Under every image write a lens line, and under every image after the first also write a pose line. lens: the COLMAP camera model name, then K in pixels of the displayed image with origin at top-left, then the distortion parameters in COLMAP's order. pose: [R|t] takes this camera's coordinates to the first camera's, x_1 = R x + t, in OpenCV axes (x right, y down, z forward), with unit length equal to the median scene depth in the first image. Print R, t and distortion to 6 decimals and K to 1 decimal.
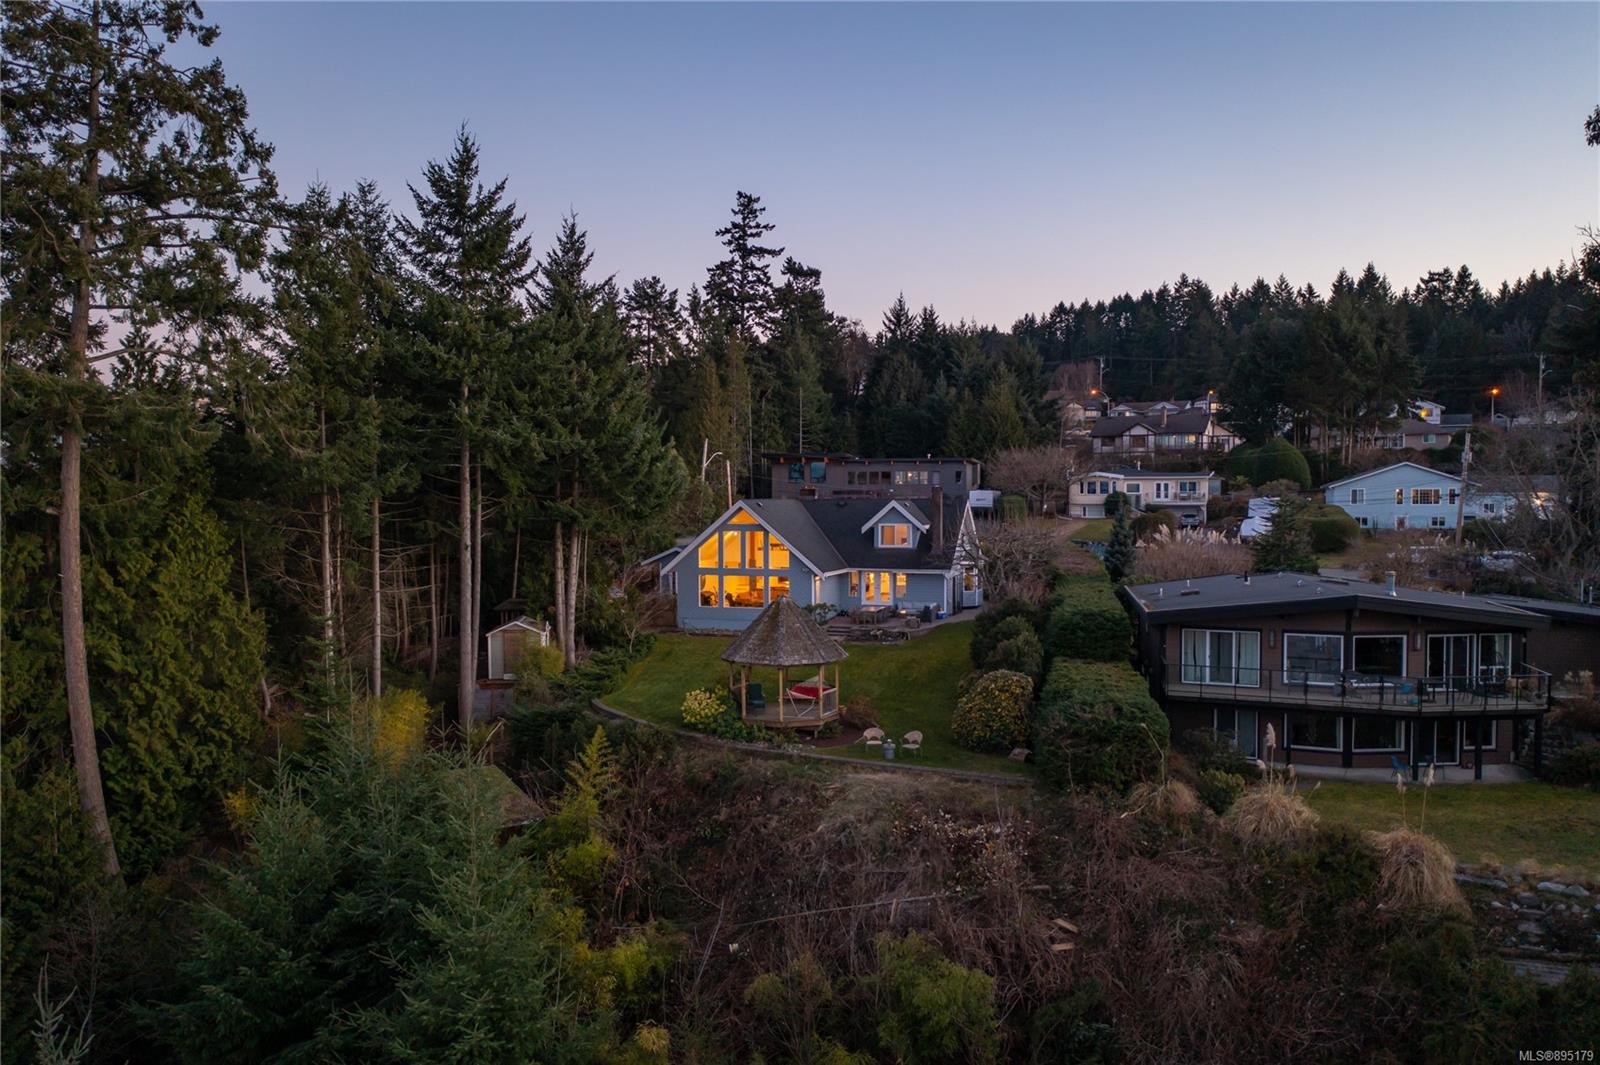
lens RADIAL K [[1248.4, 0, 800.0], [0, 1248.4, 532.5], [0, 0, 1]] dist [-0.005090, -0.001886]
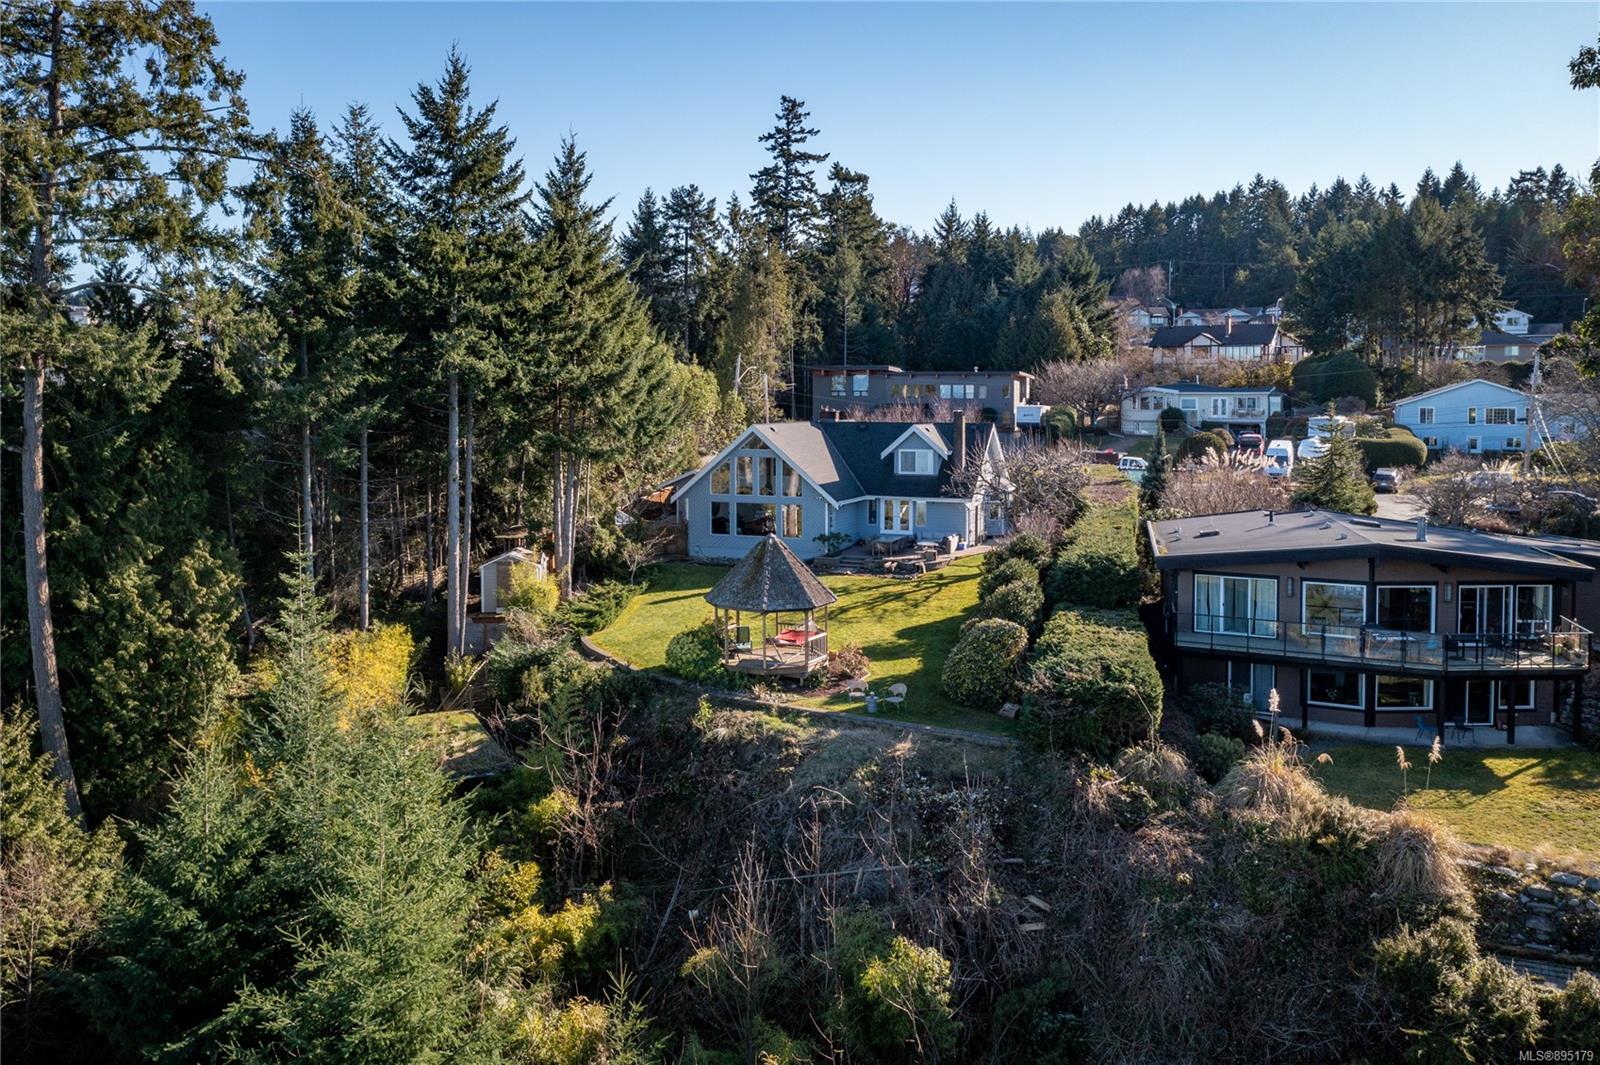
lens RADIAL K [[1280.2, 0, 798.6], [0, 1280.2, 431.8], [0, 0, 1]] dist [-0.004874, 0.003299]
pose [[0.998646, 0.005795, -0.051701, 0.044628], [-0.006029, 0.999972, -0.004383, -0.019063], [0.051674, 0.004689, 0.998653, 0.015201]]
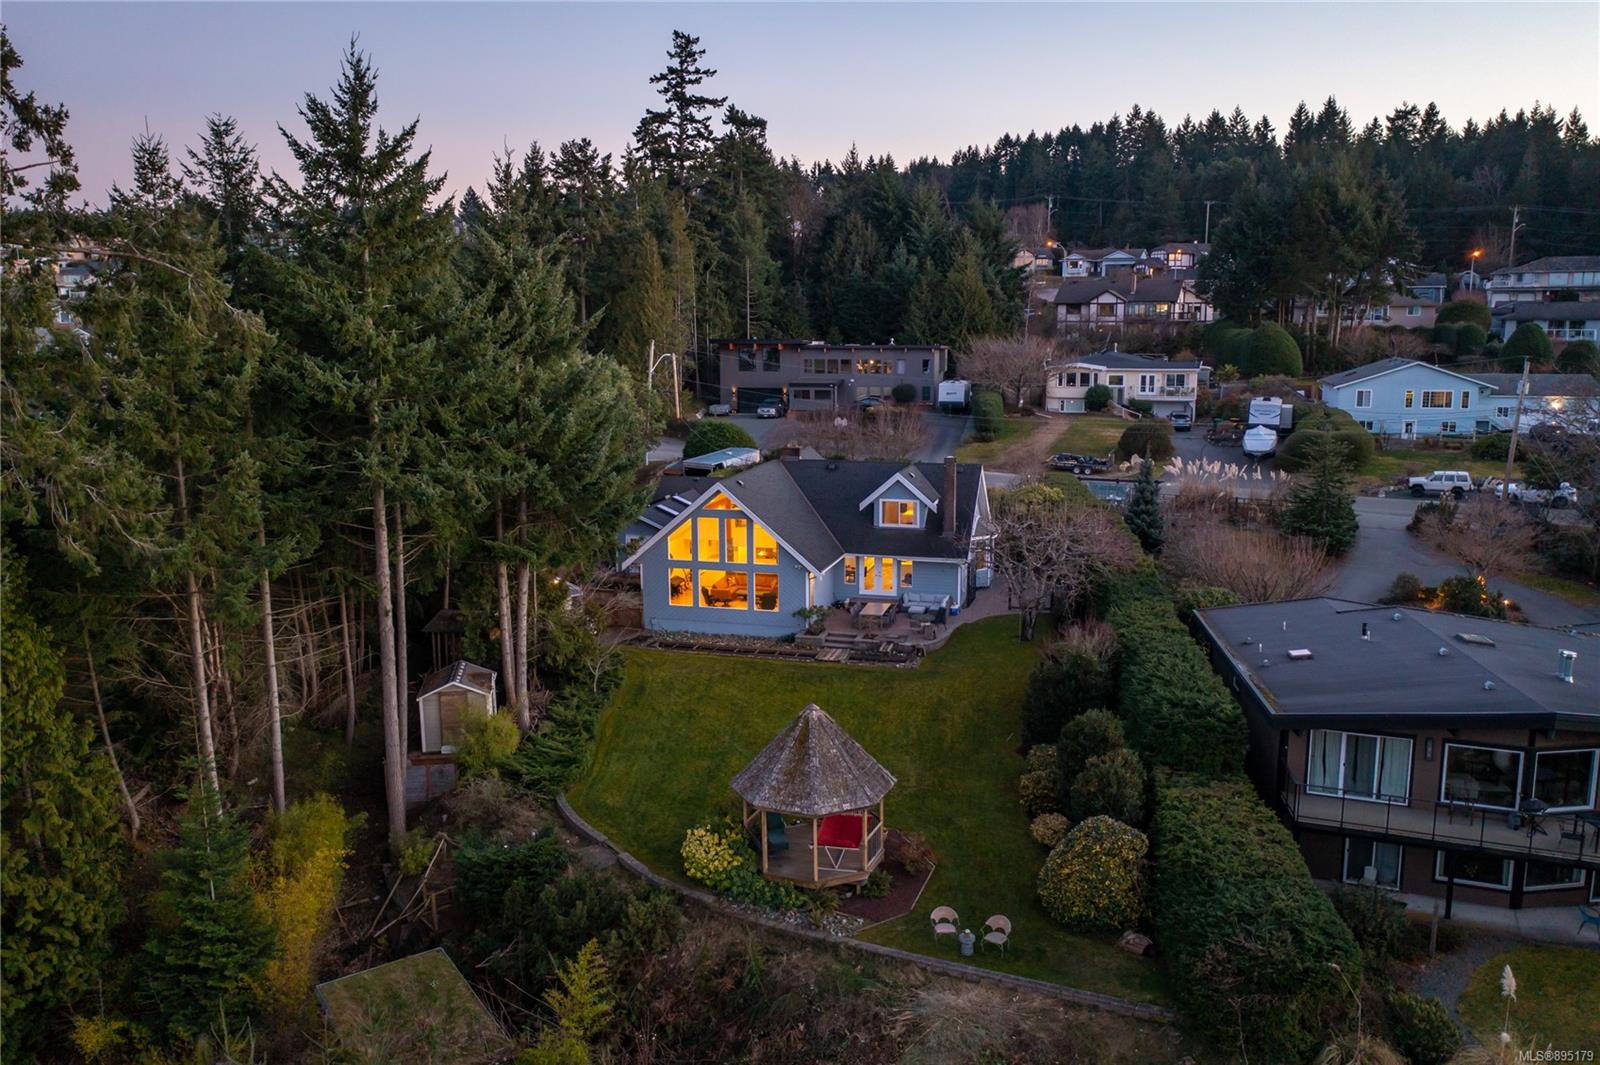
lens RADIAL K [[1253.5, 0, 800.0], [0, 1253.5, 532.5], [0, 0, 1]] dist [-0.001909, -0.000992]
pose [[0.998157, -0.012435, 0.059398, -0.049822], [0.004058, 0.990267, 0.139121, -0.123968], [-0.060550, -0.138623, 0.988492, 0.195338]]
